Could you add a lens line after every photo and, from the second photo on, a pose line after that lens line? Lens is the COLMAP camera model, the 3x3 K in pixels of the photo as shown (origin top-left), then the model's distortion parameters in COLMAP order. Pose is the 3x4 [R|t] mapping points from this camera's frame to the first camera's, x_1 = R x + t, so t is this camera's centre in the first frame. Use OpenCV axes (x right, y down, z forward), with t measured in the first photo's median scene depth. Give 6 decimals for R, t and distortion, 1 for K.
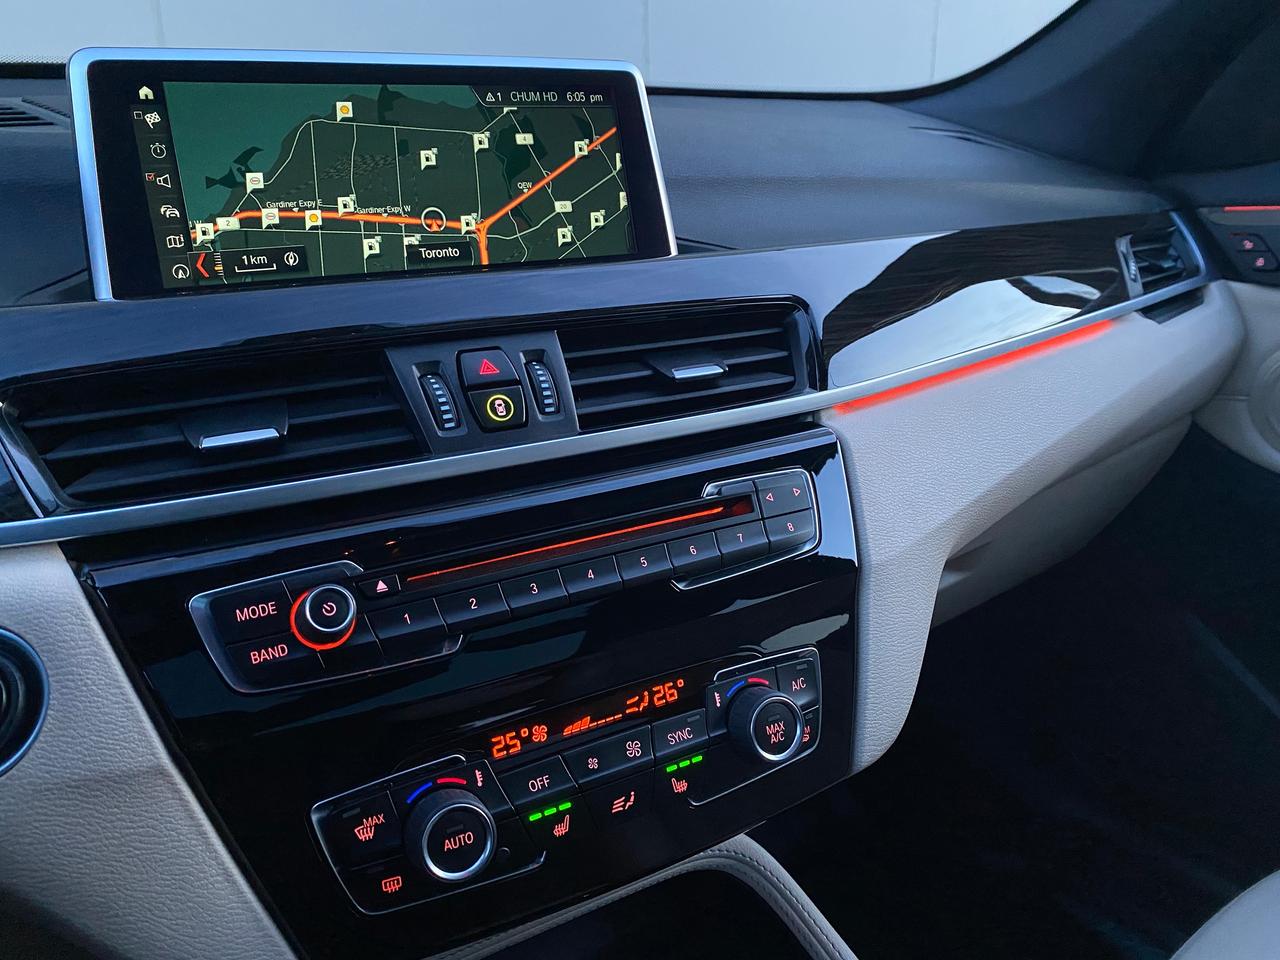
lens RADIAL K [[885.9, 0, 640.0], [0, 885.9, 480.0], [0, 0, 1]] dist [0.007762, -0.066083]
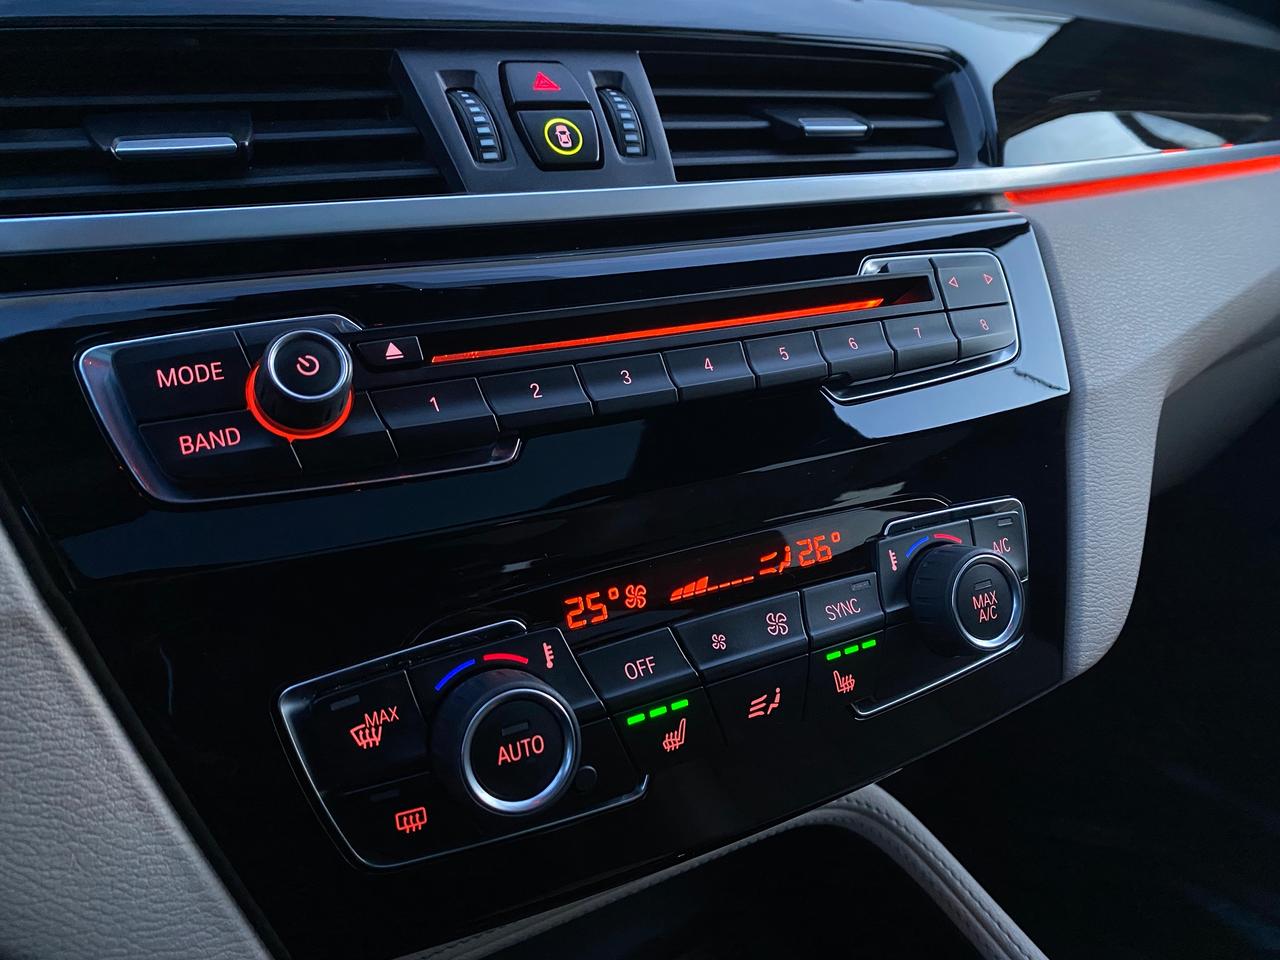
lens RADIAL K [[928.9, 0, 640.0], [0, 928.9, 480.0], [0, 0, 1]] dist [-0.001314, -0.053677]
pose [[0.999945, 0.008838, -0.005617, -0.108109], [-0.008627, 0.999295, 0.036545, 0.177540], [0.005936, -0.036495, 0.999316, 0.328379]]
